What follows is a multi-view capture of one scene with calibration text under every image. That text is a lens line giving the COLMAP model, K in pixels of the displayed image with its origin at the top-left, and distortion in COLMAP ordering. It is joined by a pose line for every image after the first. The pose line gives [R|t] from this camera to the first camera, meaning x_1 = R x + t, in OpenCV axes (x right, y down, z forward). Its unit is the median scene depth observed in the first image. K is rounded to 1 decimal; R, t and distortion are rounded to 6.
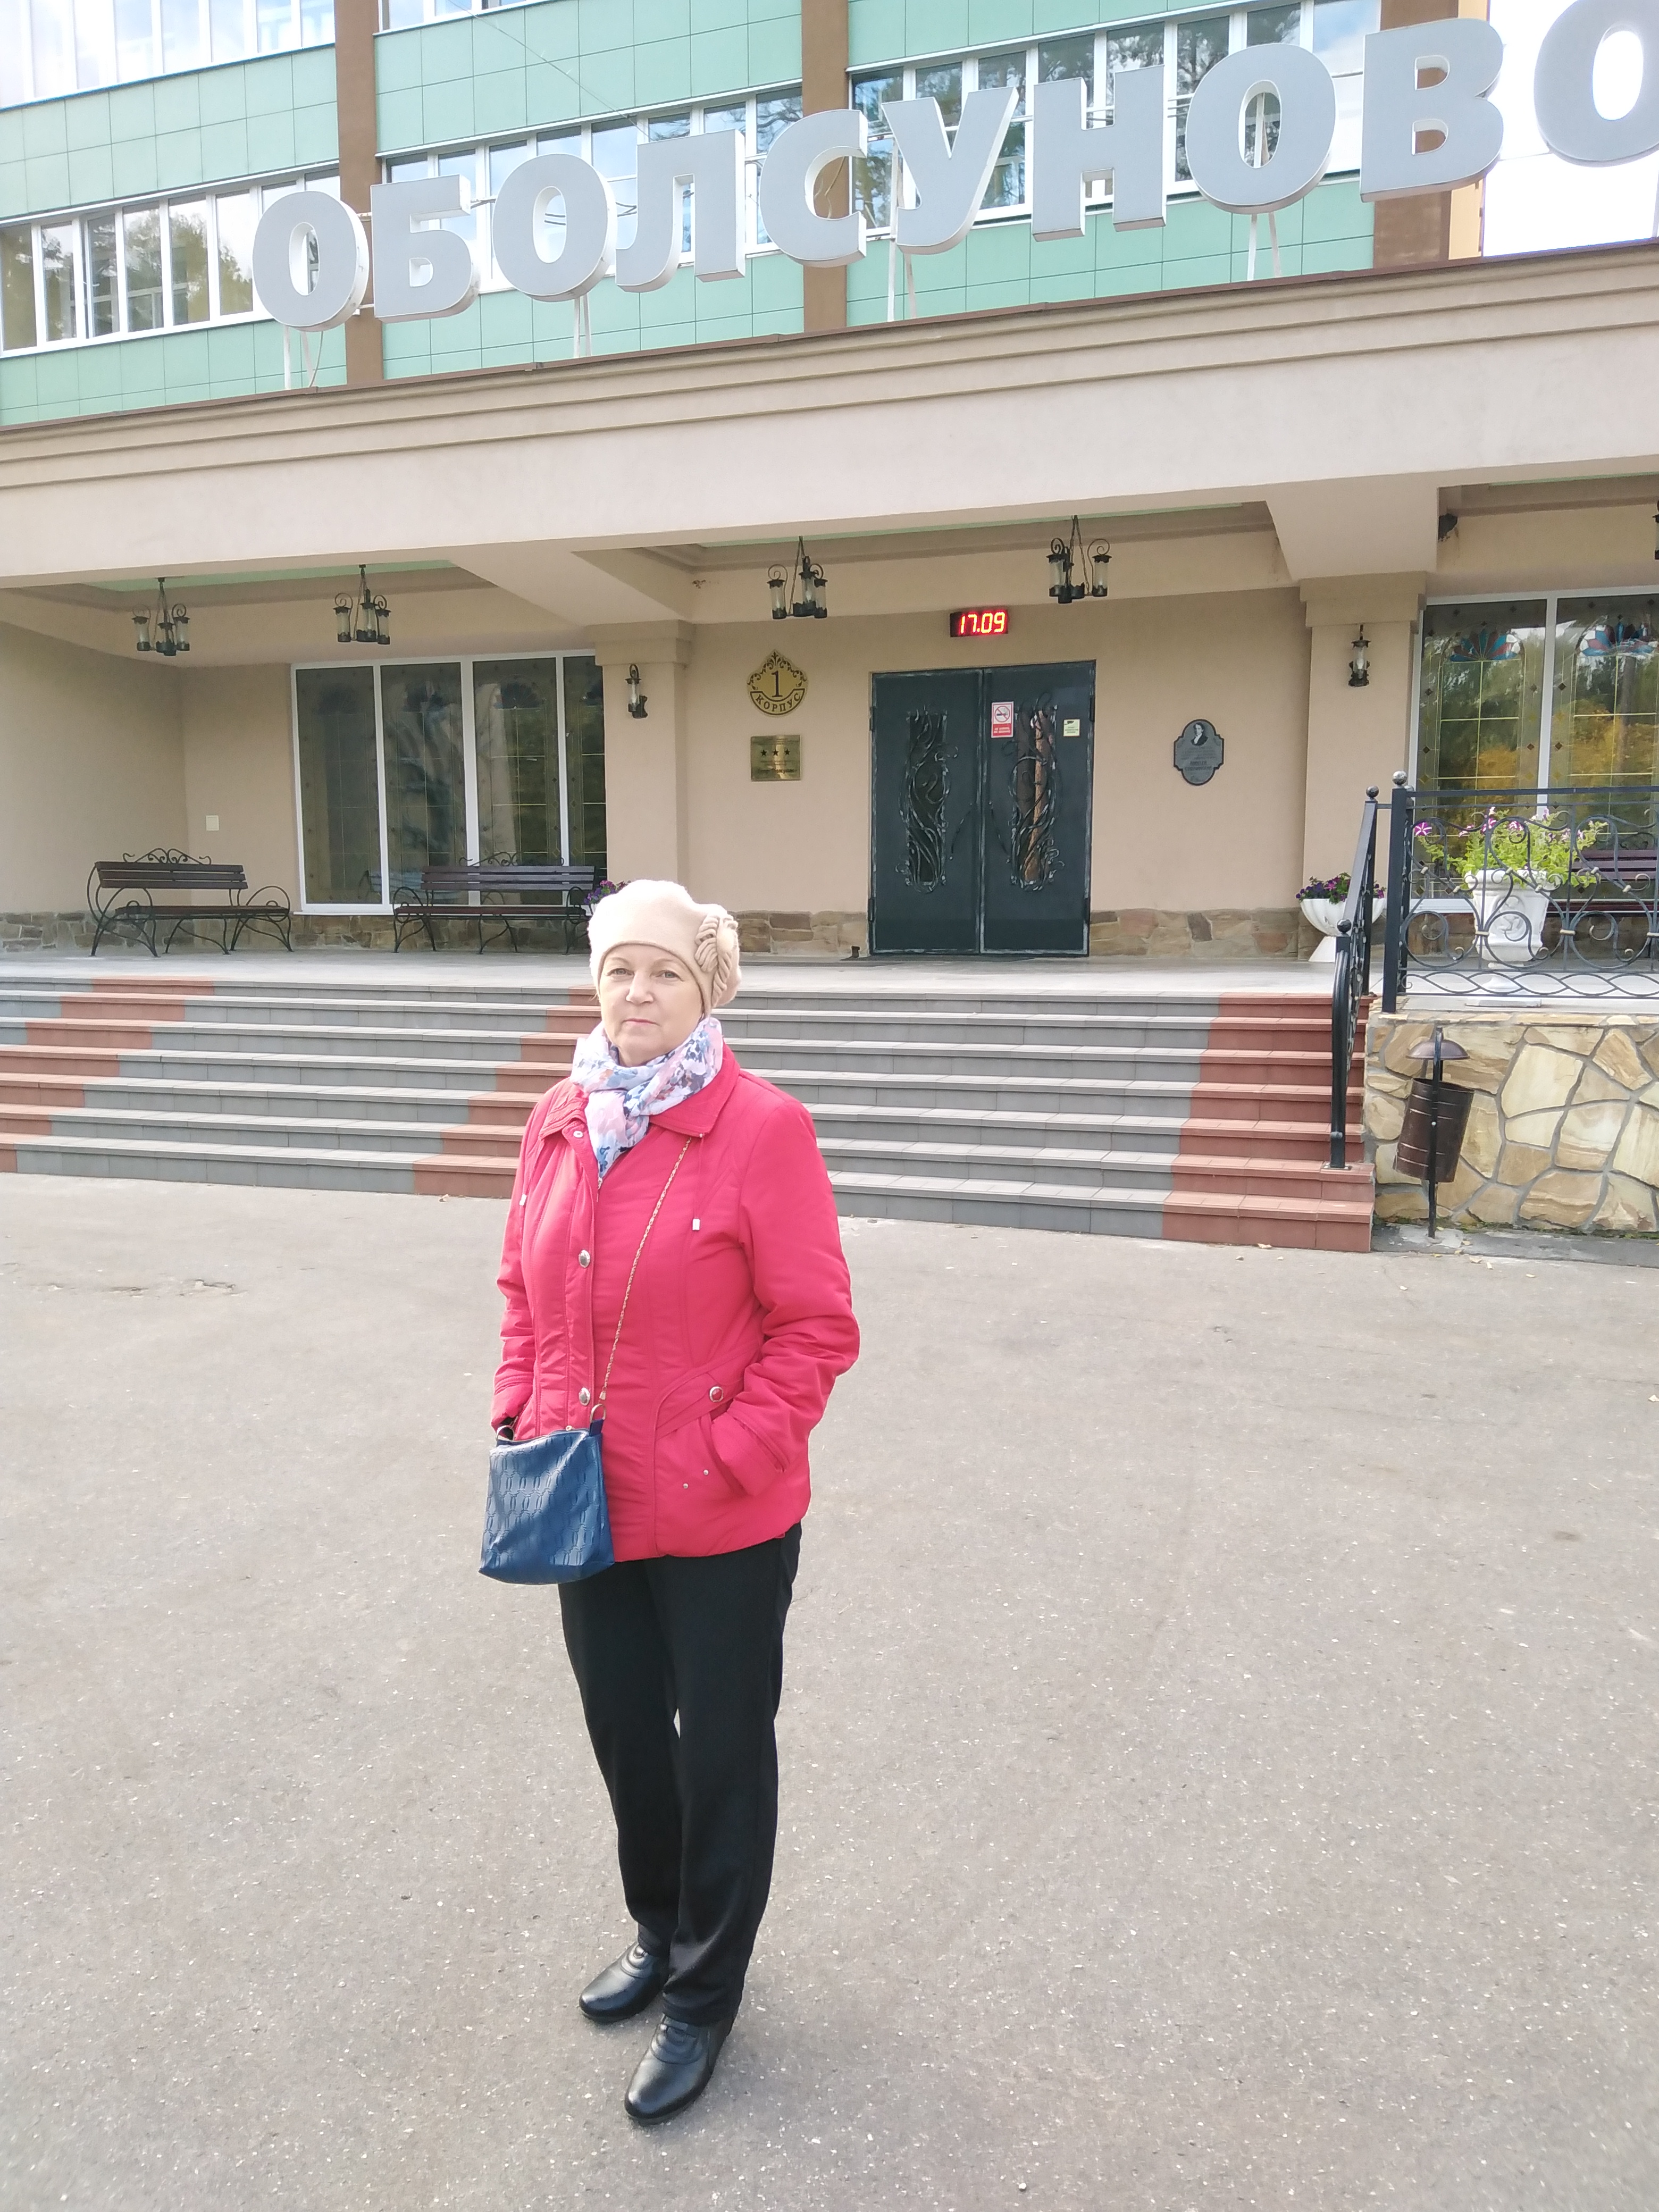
lens RADIAL K [[1722.8, 0, 829.5], [0, 1722.8, 1106.0], [0, 0, 1]] dist [0.090282, -0.141845]
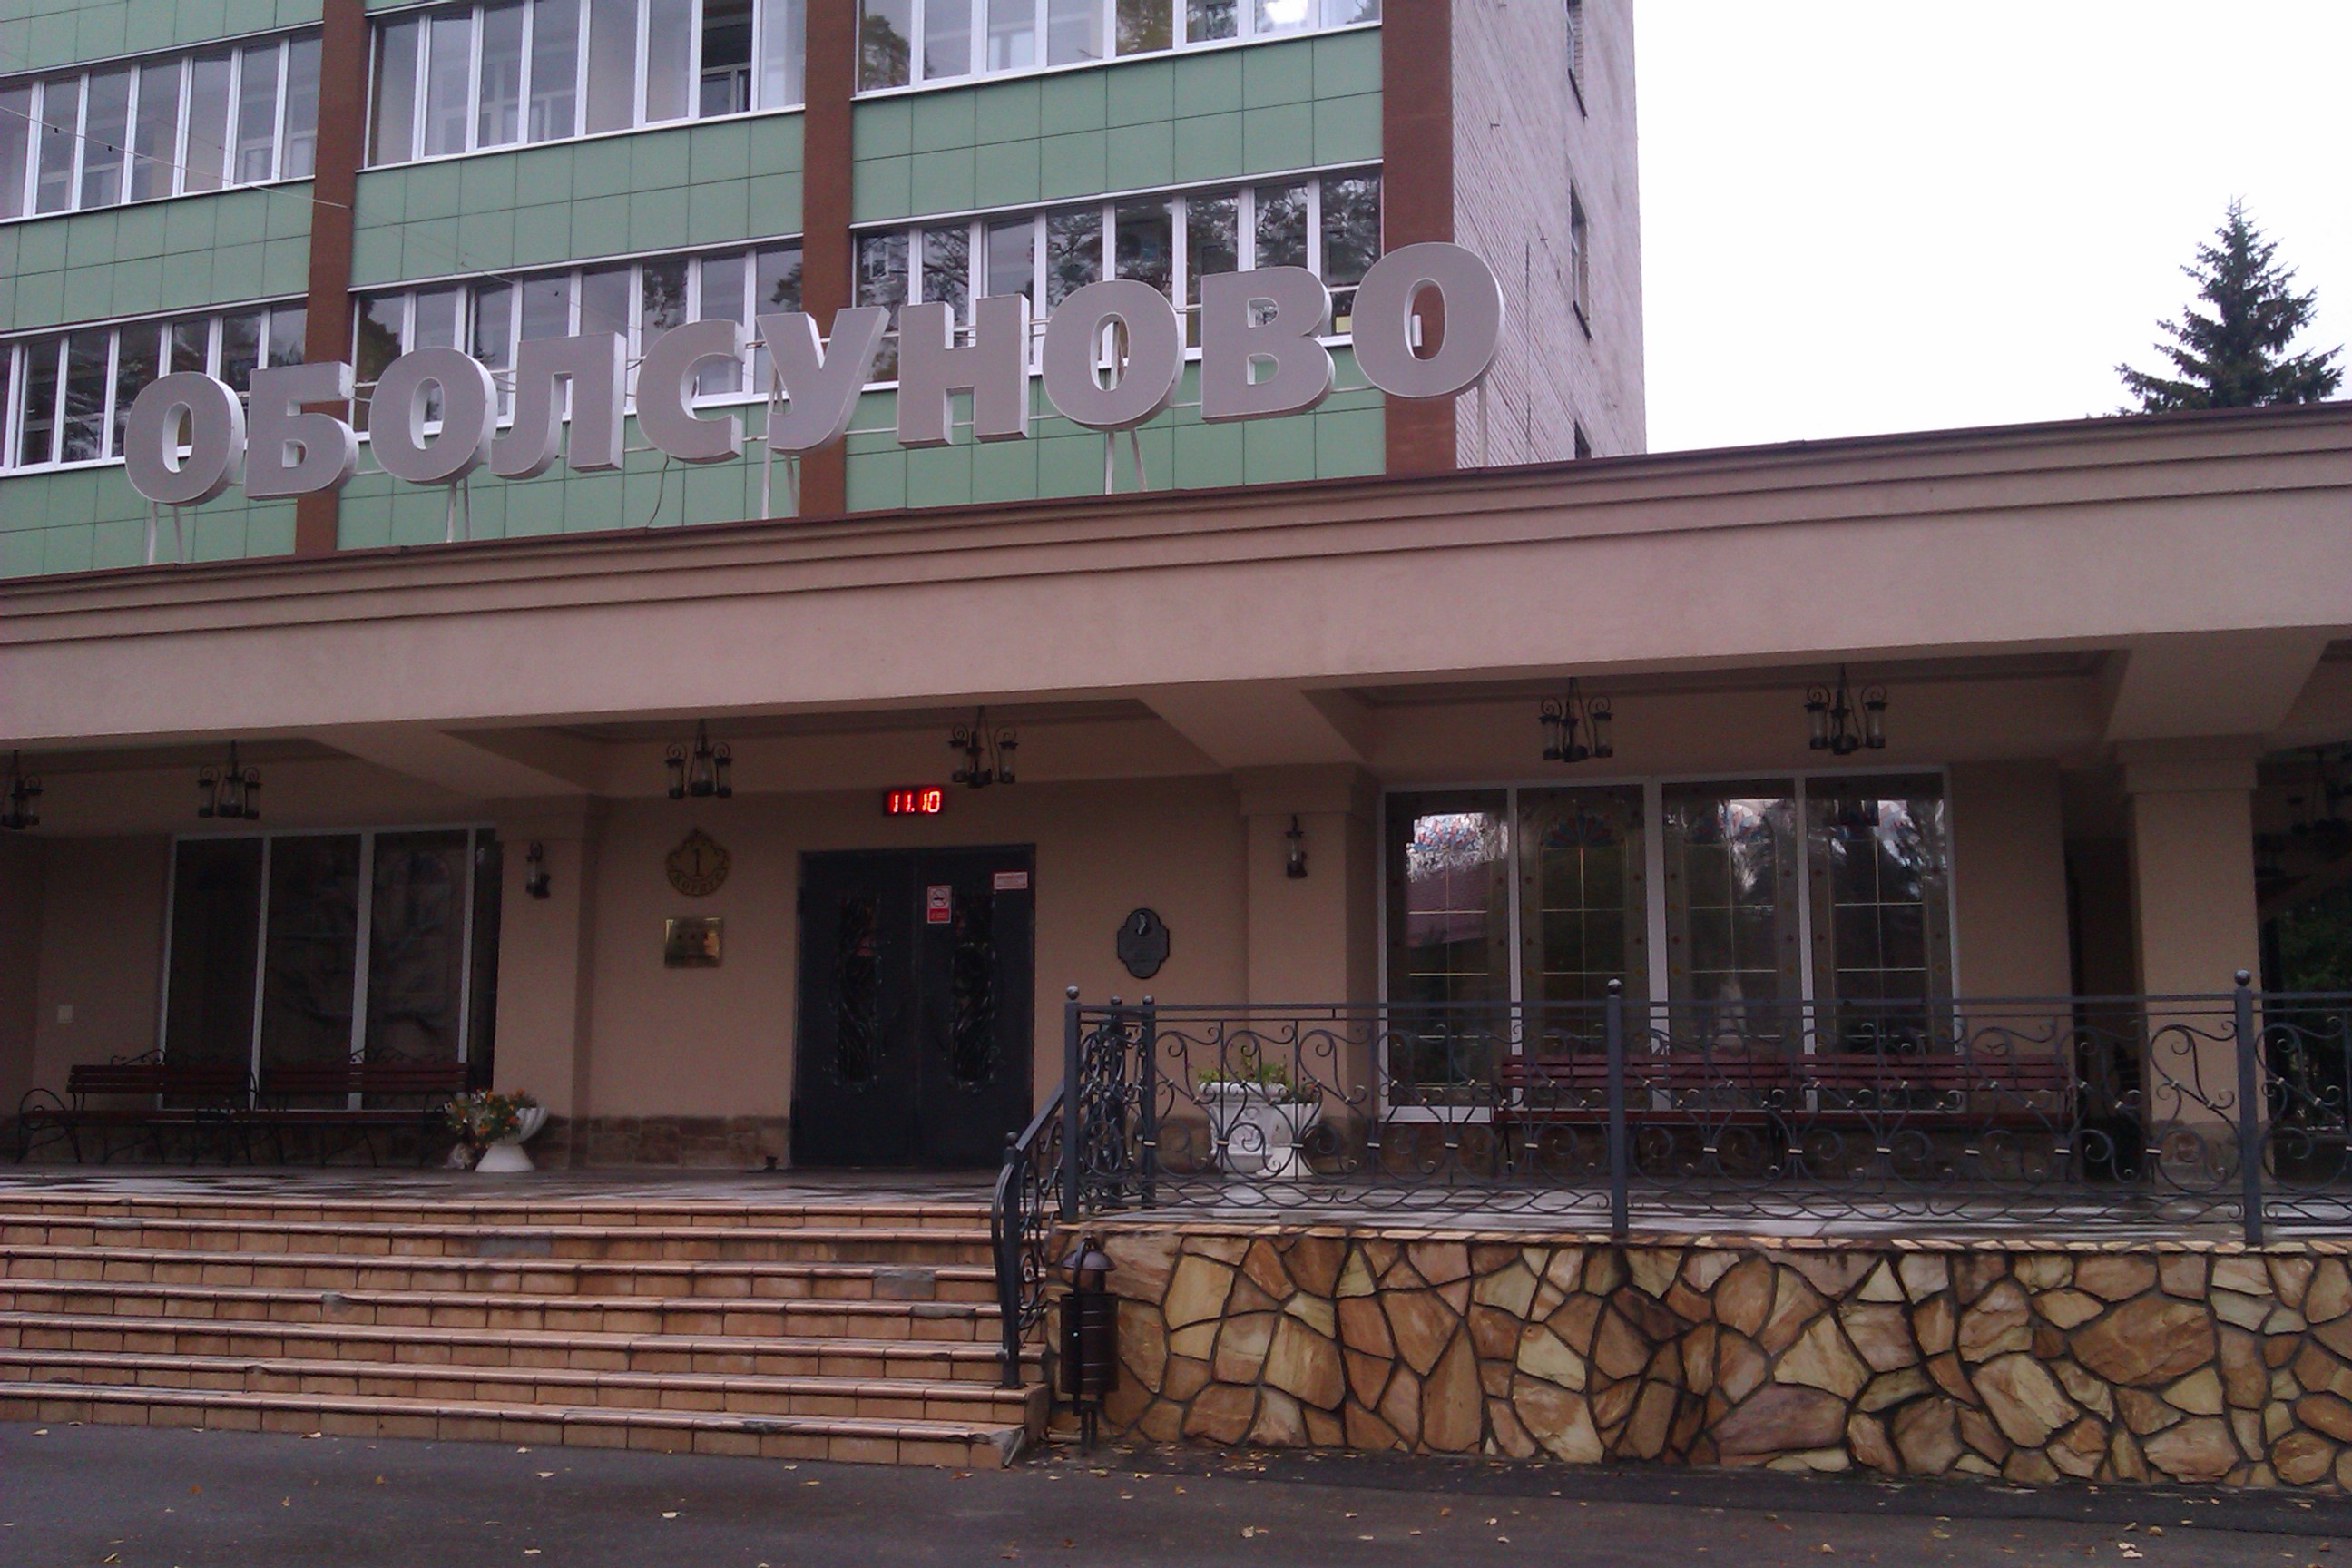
lens RADIAL K [[2336.6, 0, 1176.0], [0, 2336.6, 784.0], [0, 0, 1]] dist [0.095485, -0.239207]
pose [[0.999298, 0.009877, 0.036142, 0.180295], [-0.000586, 0.968630, -0.248506, 0.020391], [-0.037463, 0.248310, 0.967956, -0.207852]]
